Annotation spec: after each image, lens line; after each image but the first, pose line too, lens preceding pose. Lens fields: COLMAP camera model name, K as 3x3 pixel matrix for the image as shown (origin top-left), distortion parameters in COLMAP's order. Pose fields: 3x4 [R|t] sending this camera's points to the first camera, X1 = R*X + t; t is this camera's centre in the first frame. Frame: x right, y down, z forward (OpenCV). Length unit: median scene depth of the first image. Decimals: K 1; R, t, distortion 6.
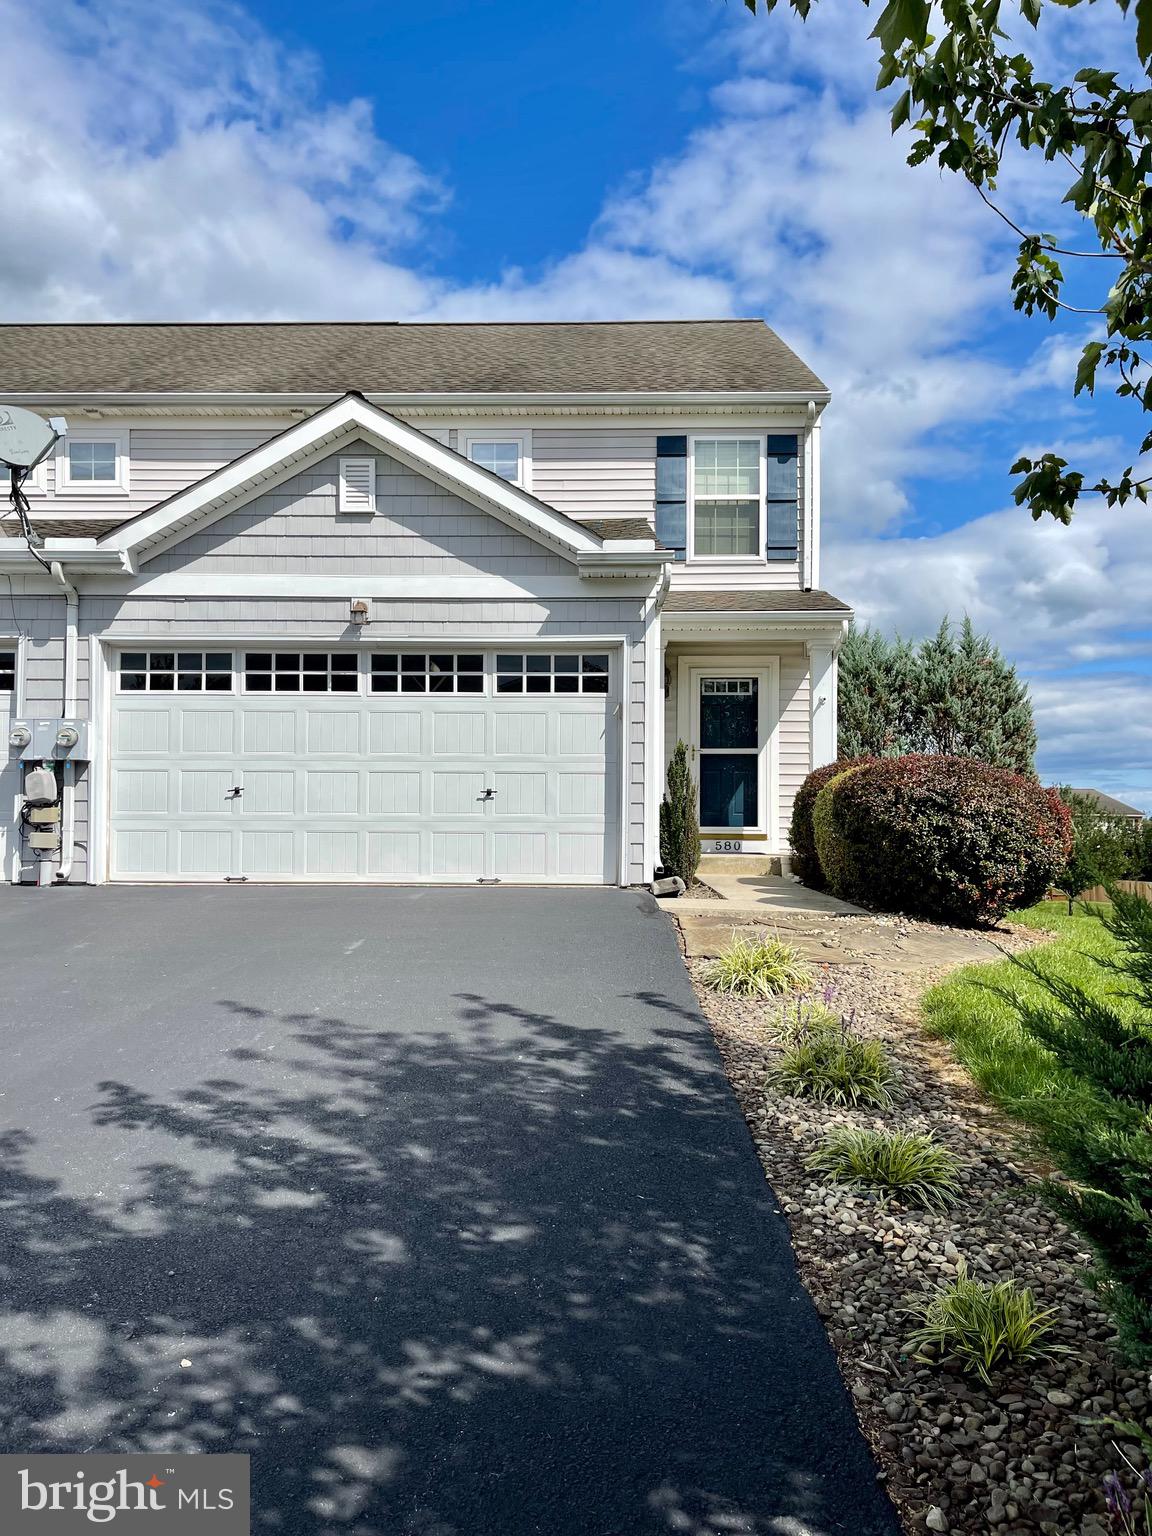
lens RADIAL K [[1134.0, 0, 568.5], [0, 1134.0, 775.3], [0, 0, 1]] dist [0.032856, -0.002502]
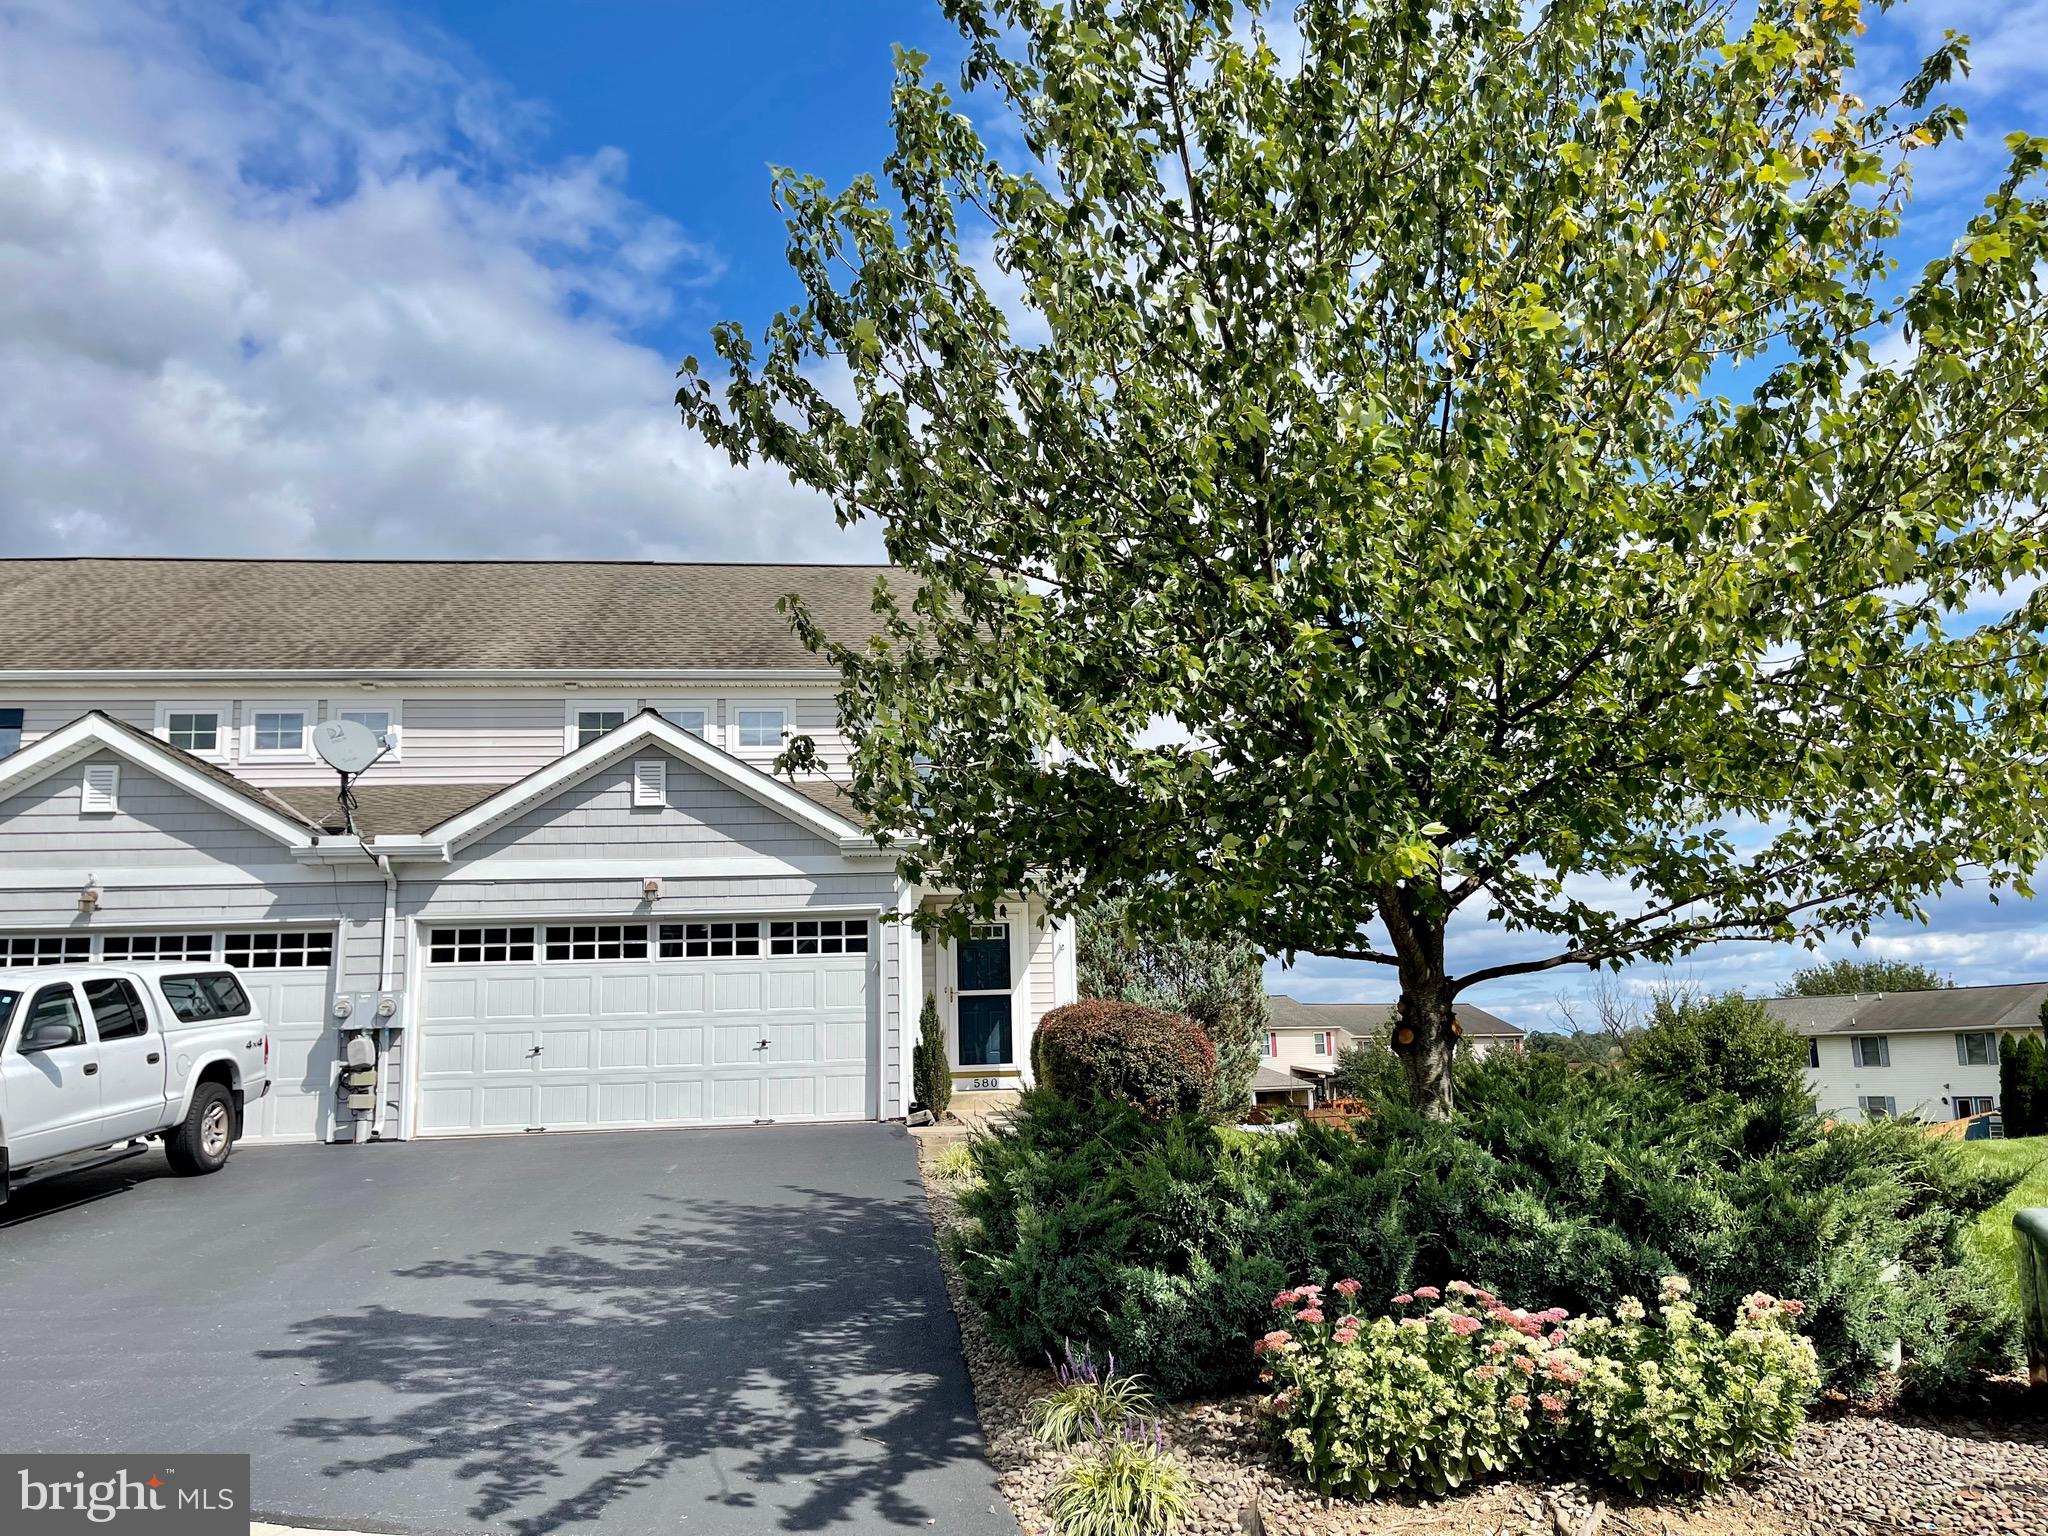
lens RADIAL K [[1512.0, 0, 1042.0], [0, 1512.0, 796.6], [0, 0, 1]] dist [0.032856, -0.002502]
pose [[0.990085, -0.012056, 0.139948, -0.002955], [0.030276, 0.991208, -0.128803, -0.021951], [-0.137165, 0.131763, 0.981746, -0.491047]]
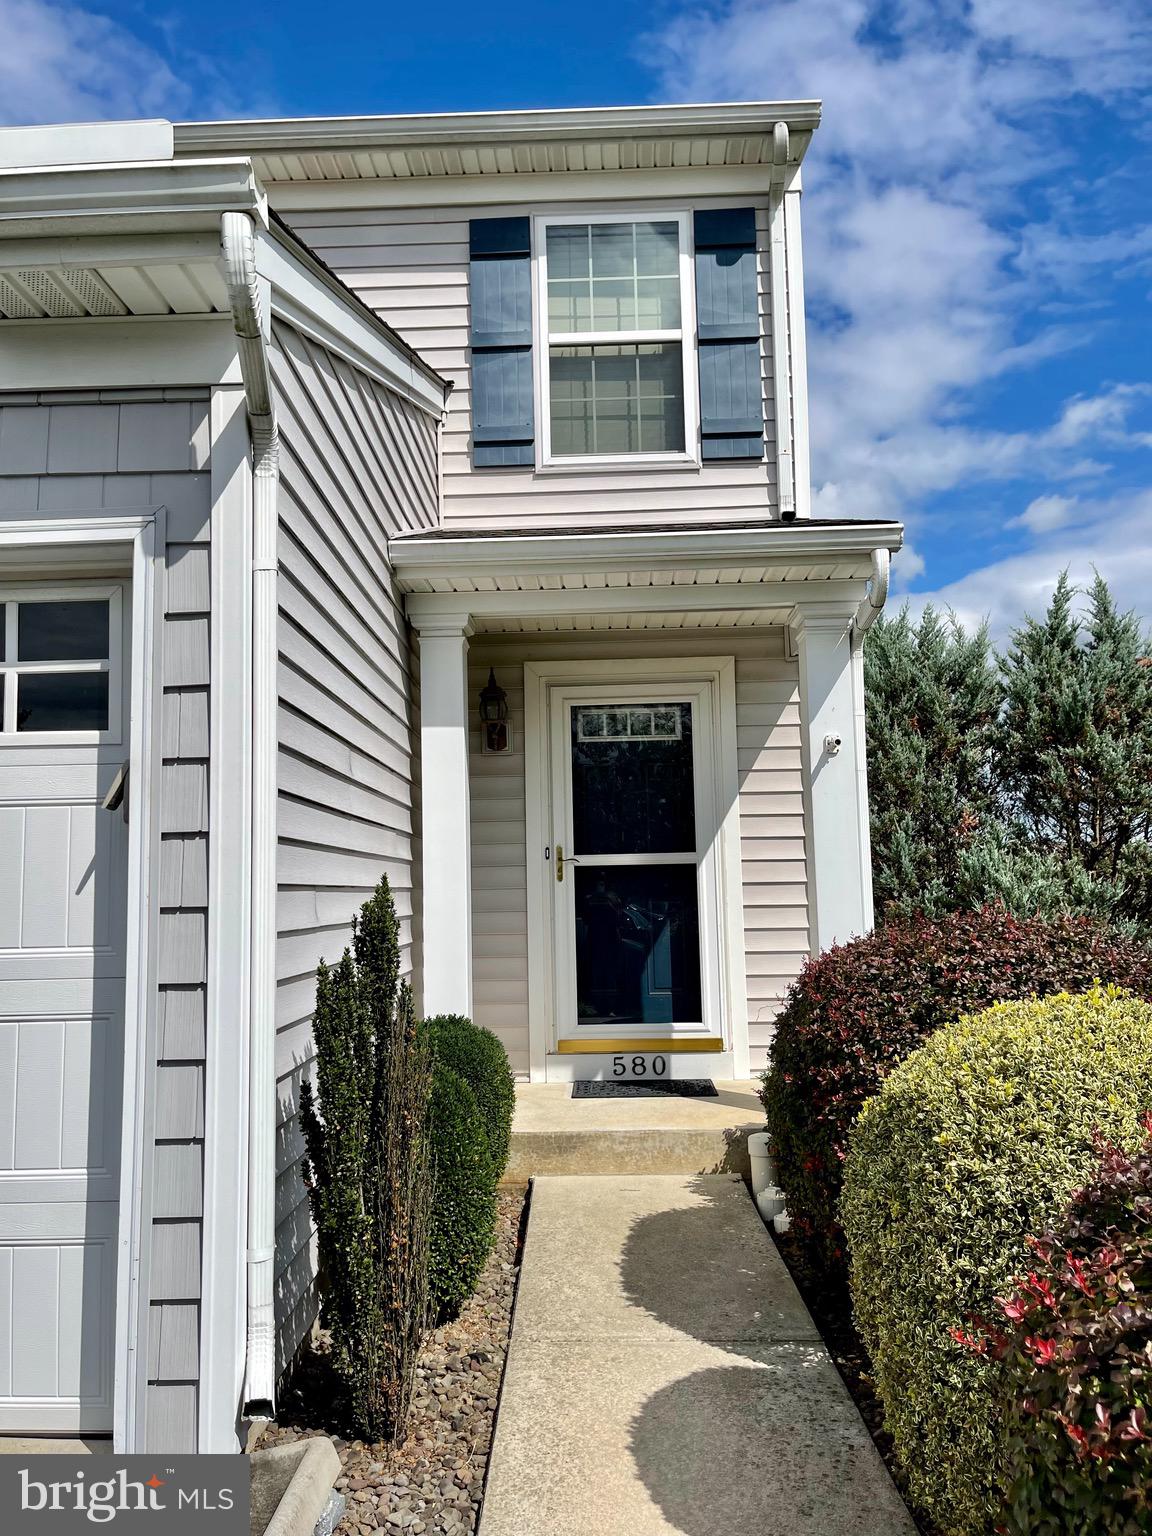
lens RADIAL K [[1134.0, 0, 573.9], [0, 1134.0, 759.4], [0, 0, 1]] dist [0.032856, -0.002502]
pose [[0.999543, -0.027207, 0.013162, 0.124294], [0.028041, 0.997293, -0.067978, -0.035290], [-0.011277, 0.068316, 0.997600, 0.592500]]
